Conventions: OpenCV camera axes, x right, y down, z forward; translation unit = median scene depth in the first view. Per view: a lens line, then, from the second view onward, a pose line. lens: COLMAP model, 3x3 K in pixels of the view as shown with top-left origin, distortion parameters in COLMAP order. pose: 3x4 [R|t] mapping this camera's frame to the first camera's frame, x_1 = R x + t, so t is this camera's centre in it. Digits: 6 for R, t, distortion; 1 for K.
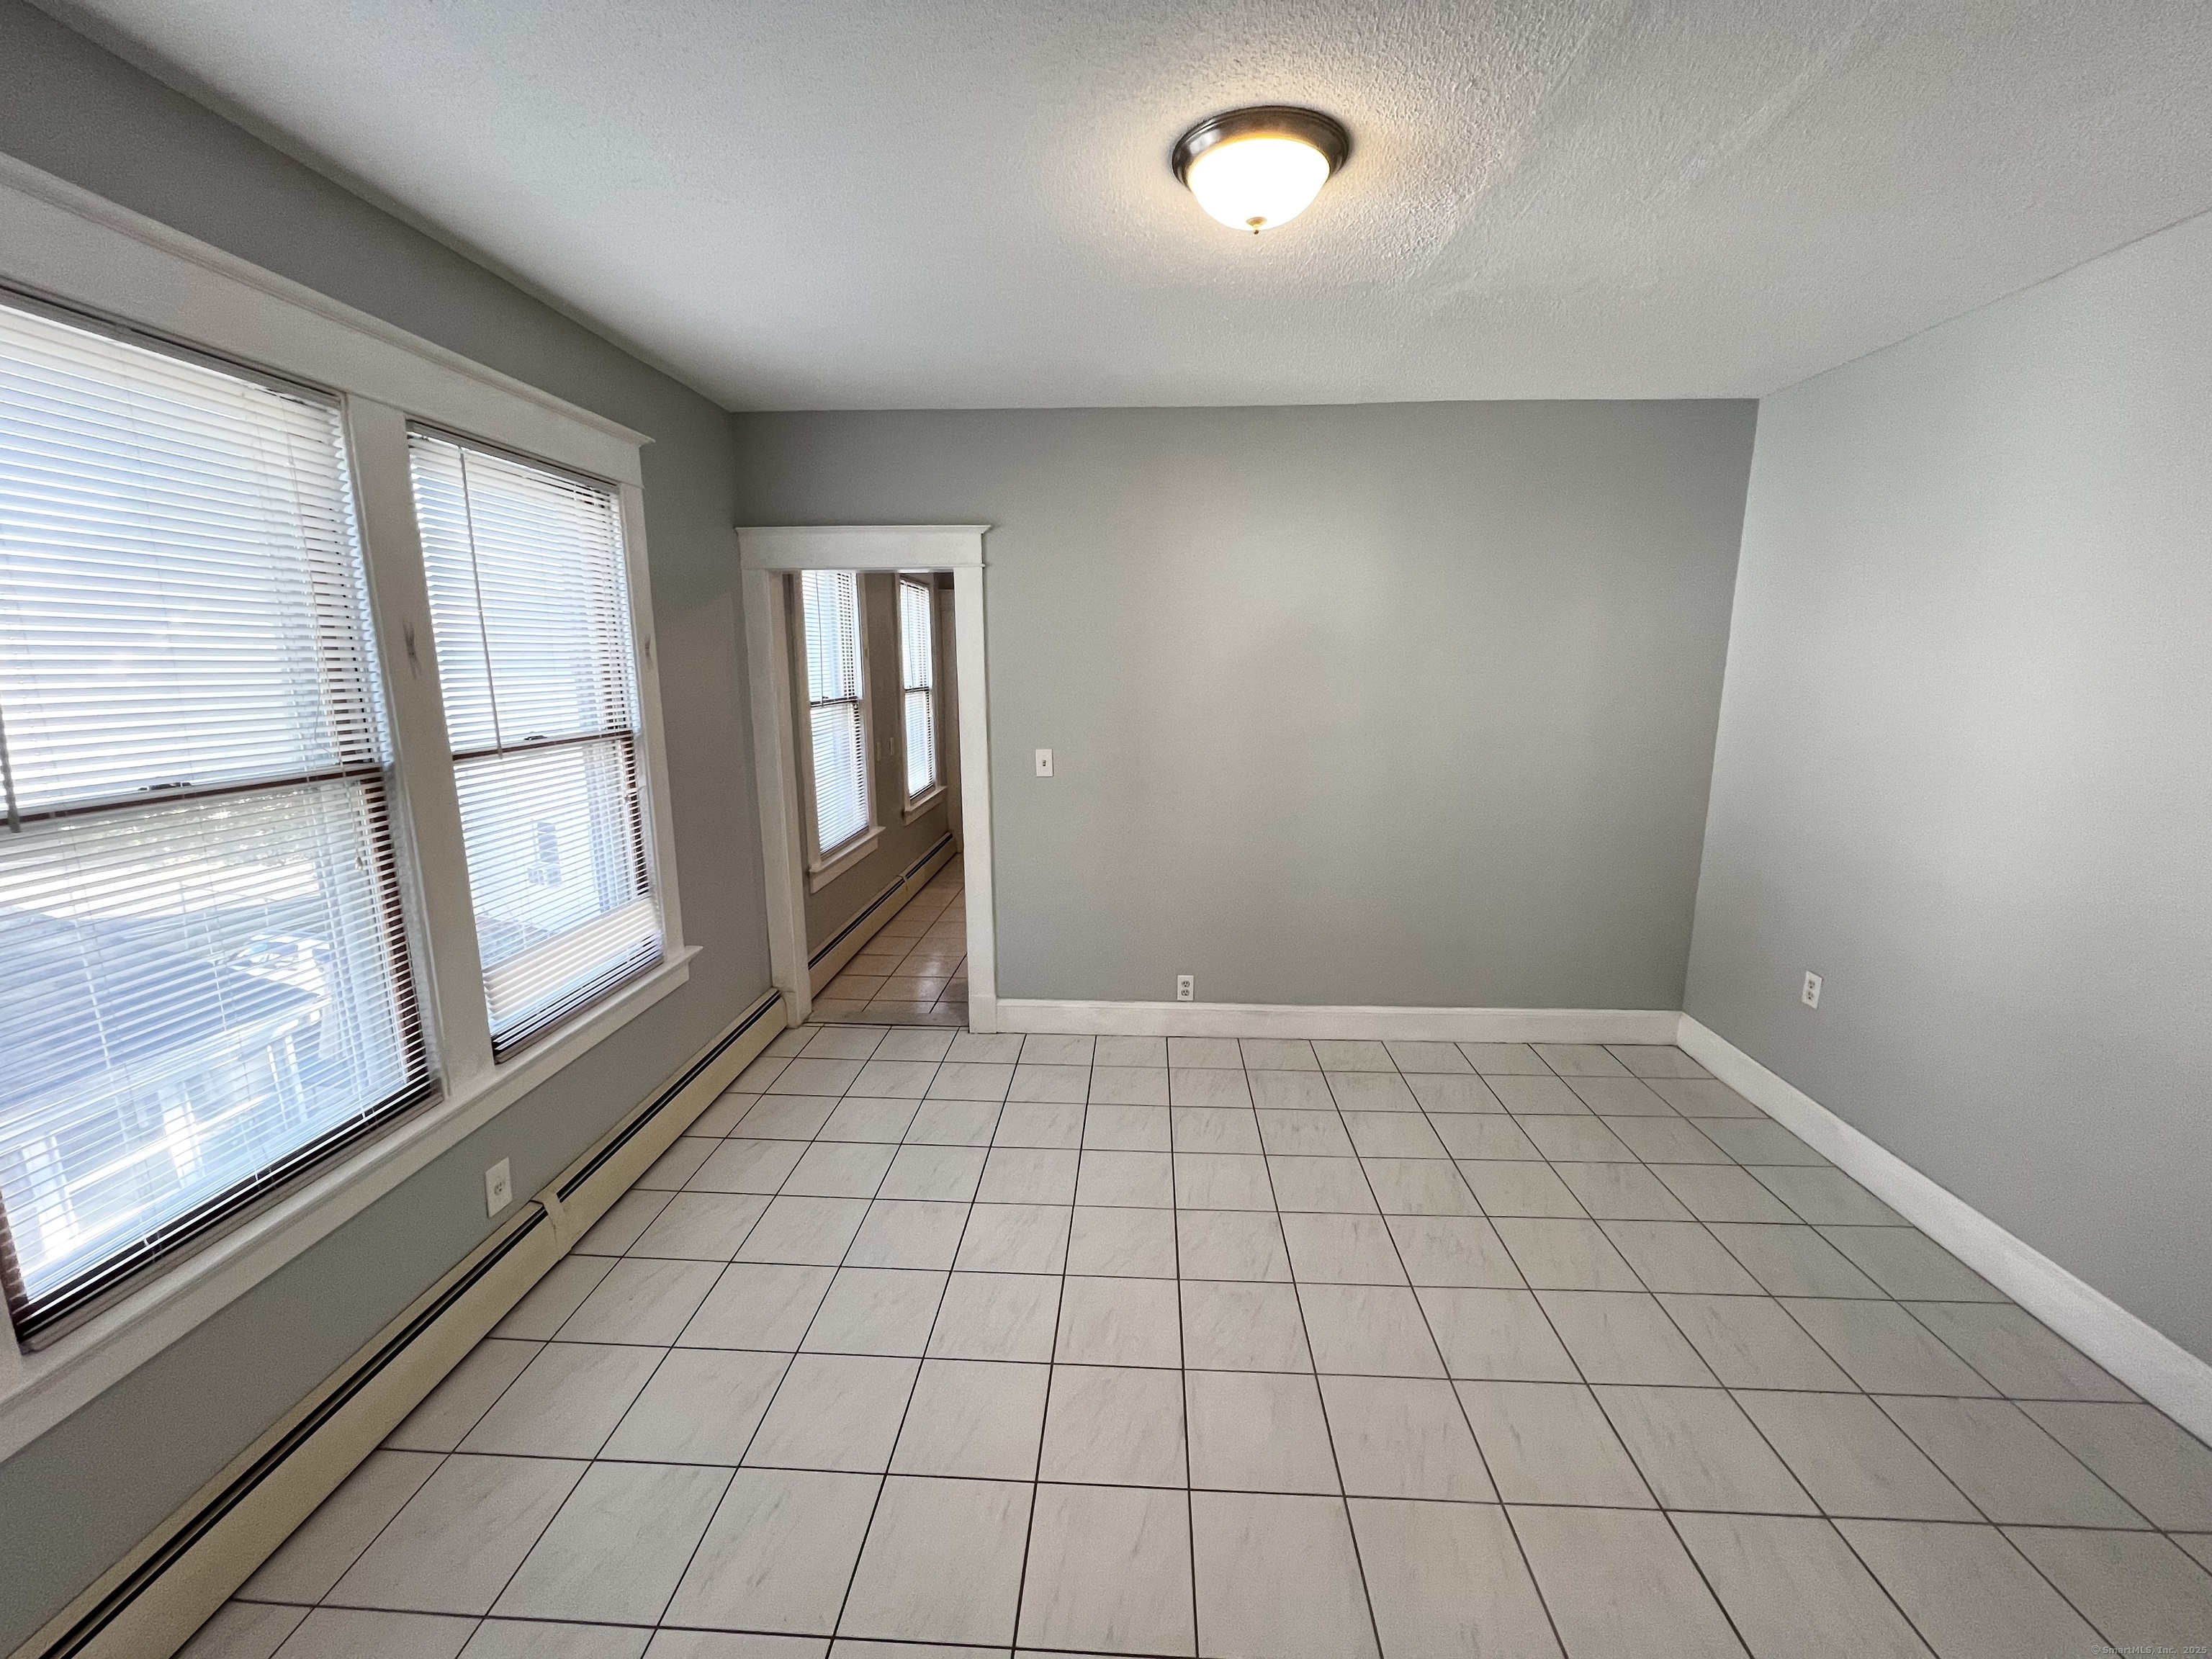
lens RADIAL K [[896.1, 0, 1102.0], [0, 896.1, 811.2], [0, 0, 1]] dist [0.000446, 0.000003]
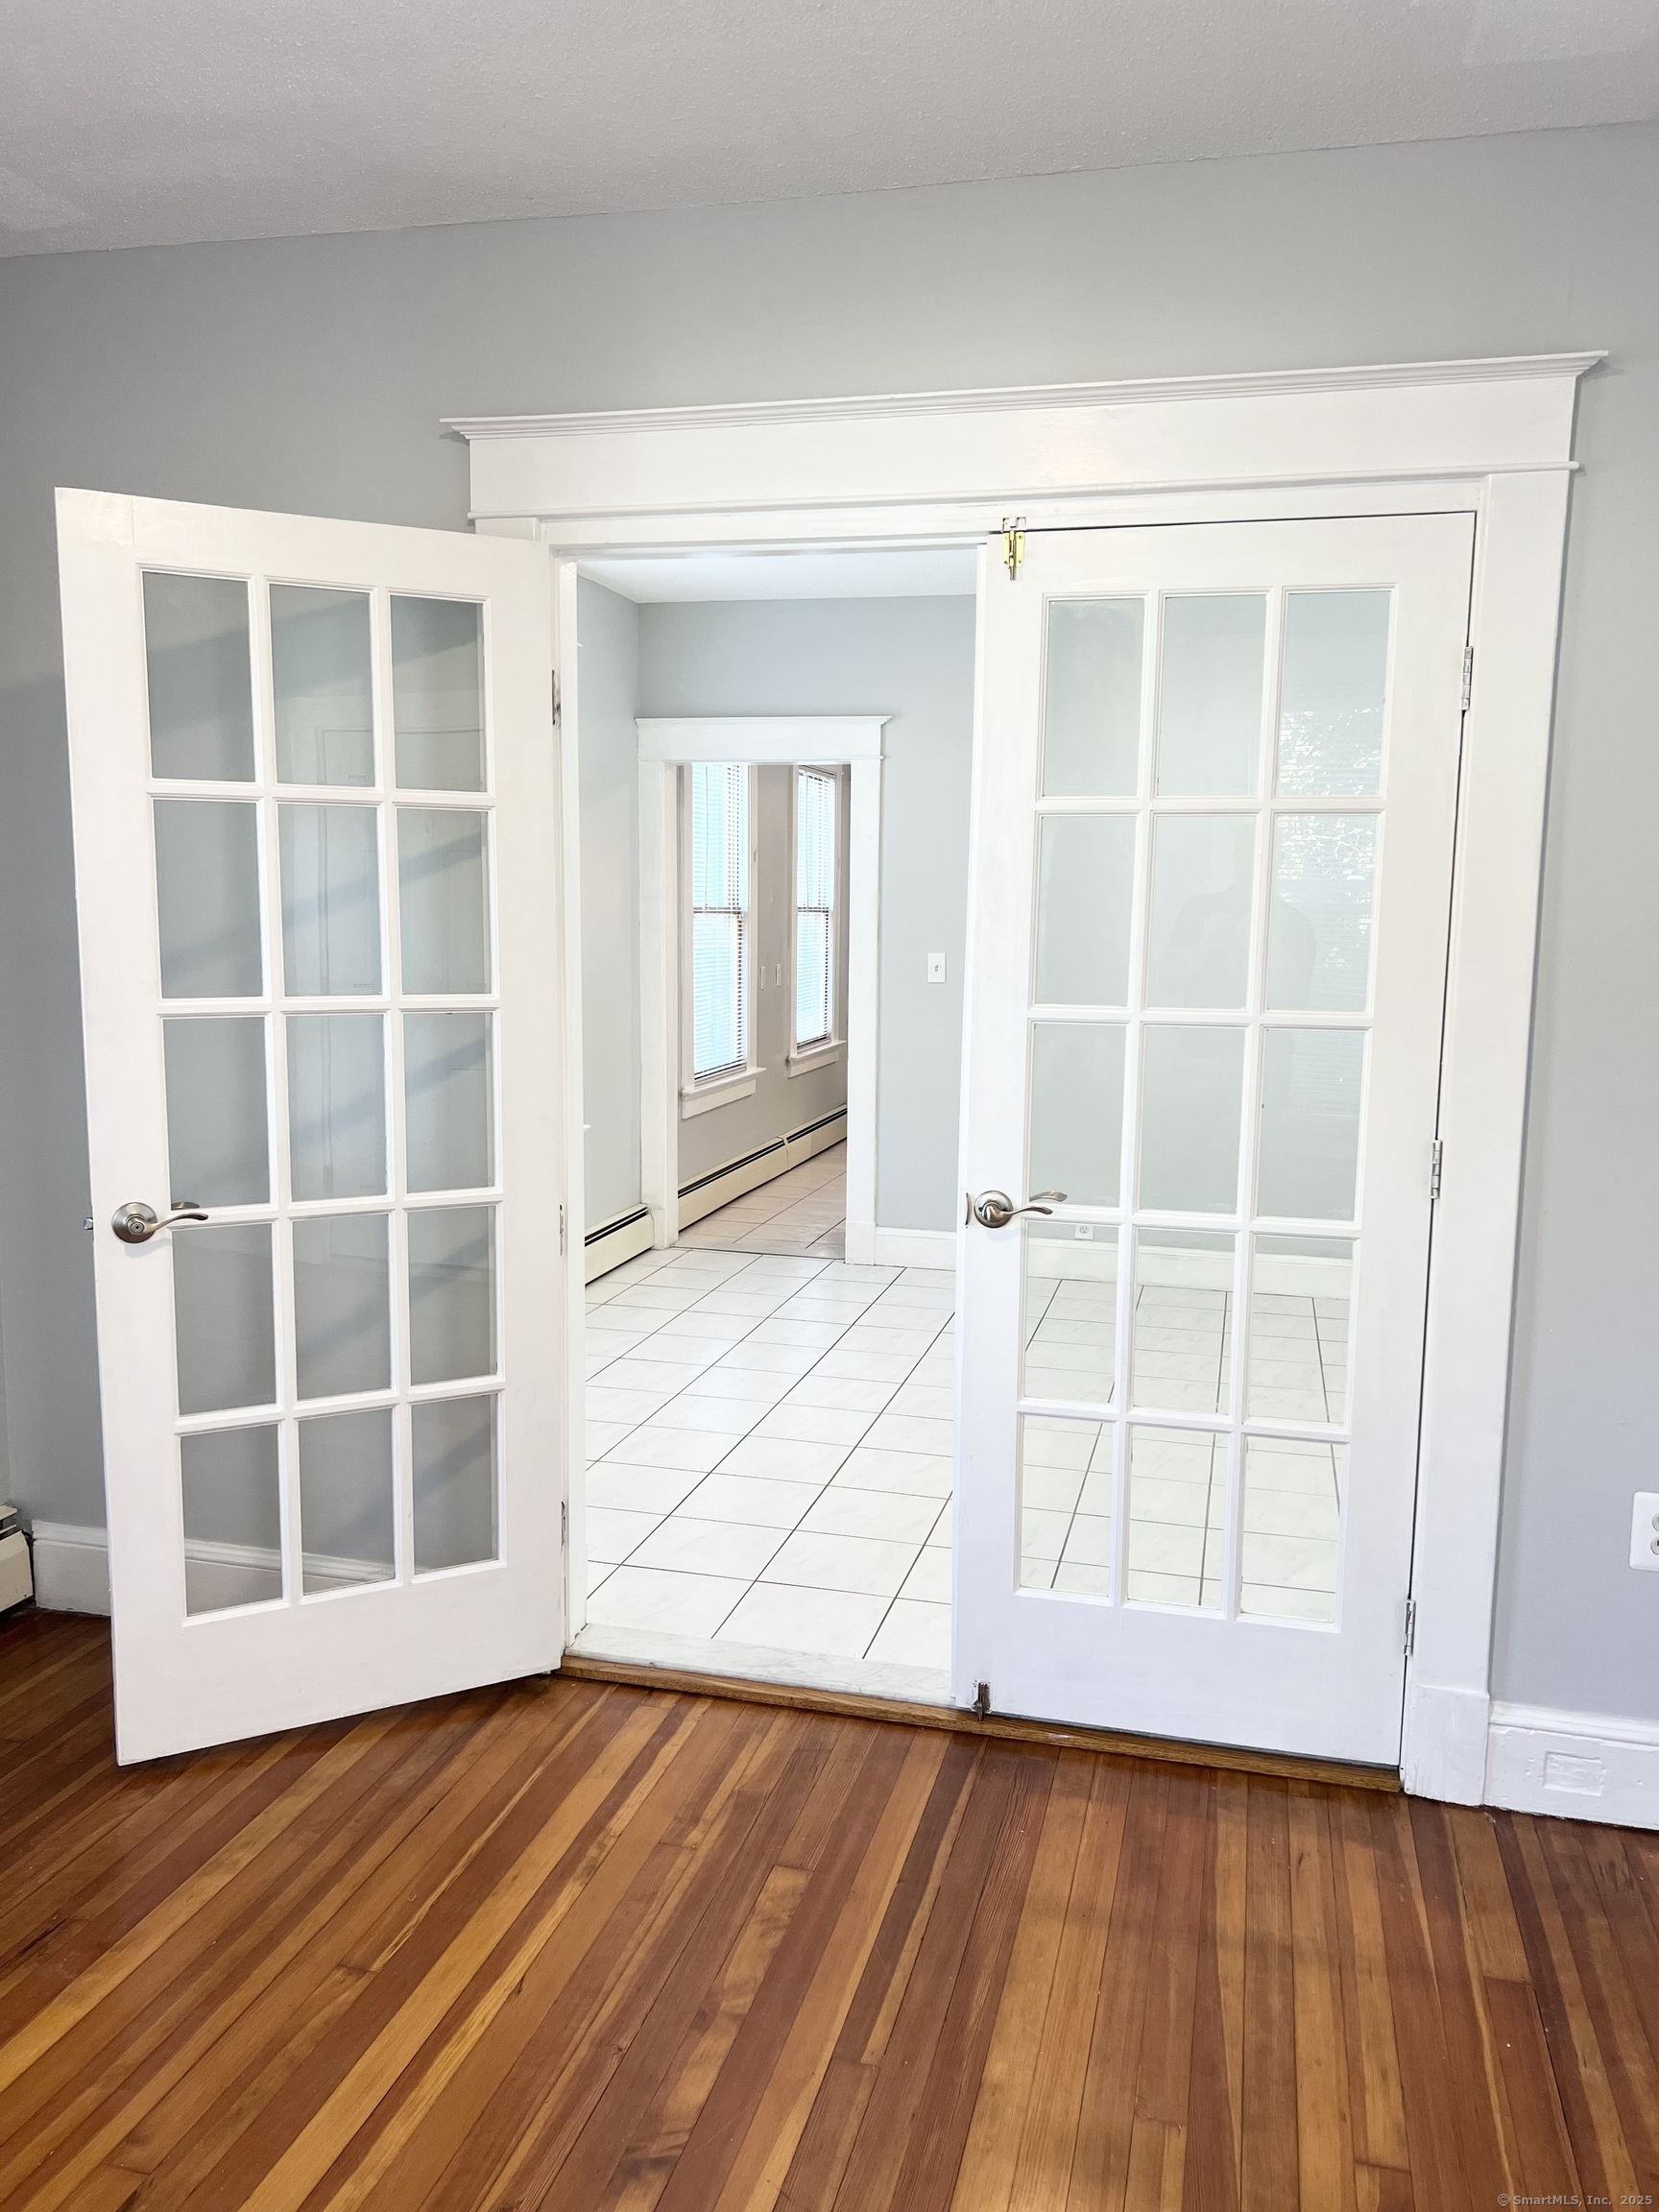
lens RADIAL K [[1665.6, 0, 831.5], [0, 1665.6, 1115.2], [0, 0, 1]] dist [0.077389, -0.006795]
pose [[0.979760, 0.041536, -0.195820, 0.156182], [-0.051877, 0.997500, -0.047976, 0.169197], [0.193338, 0.057163, 0.979466, -0.638404]]
